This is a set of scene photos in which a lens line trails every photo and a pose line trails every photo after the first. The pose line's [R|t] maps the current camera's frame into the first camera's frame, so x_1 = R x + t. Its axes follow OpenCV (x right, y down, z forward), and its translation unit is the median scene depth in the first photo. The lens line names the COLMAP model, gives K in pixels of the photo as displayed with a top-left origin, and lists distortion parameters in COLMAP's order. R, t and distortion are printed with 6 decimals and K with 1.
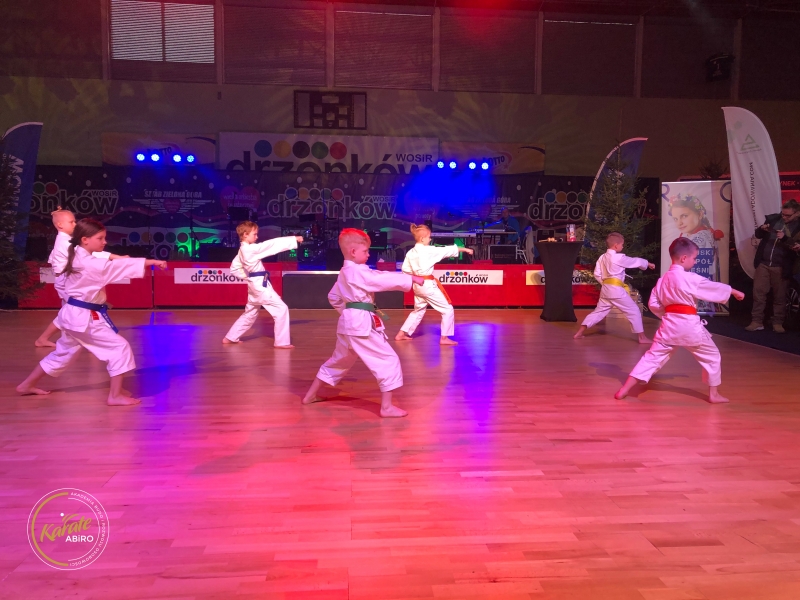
lens RADIAL K [[655.7, 0, 411.8], [0, 655.7, 294.6], [0, 0, 1]] dist [0.040219, -0.034272]
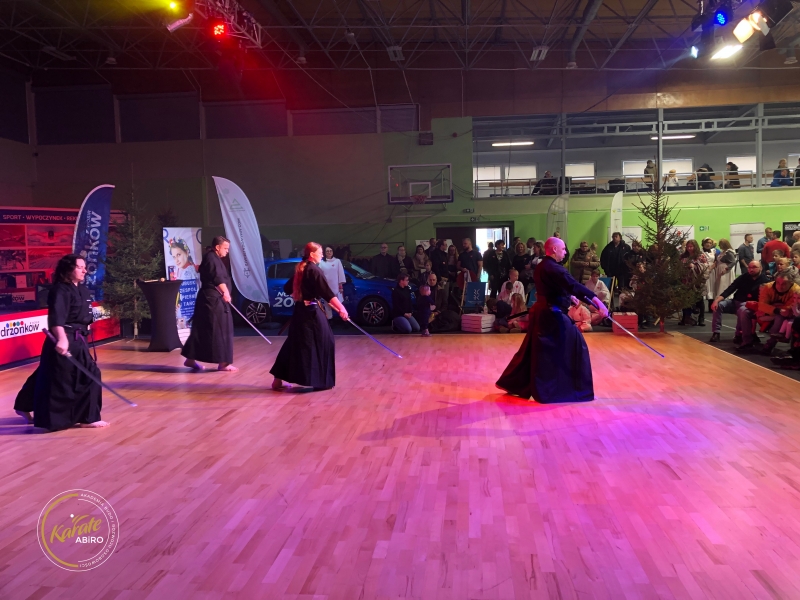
lens RADIAL K [[655.7, 0, 407.2], [0, 655.7, 290.8], [0, 0, 1]] dist [0.040219, -0.034272]
pose [[0.184967, -0.075445, 0.979844, -0.582657], [0.103007, 0.993045, 0.057017, -0.060853], [-0.977331, 0.090384, 0.191452, 0.265475]]
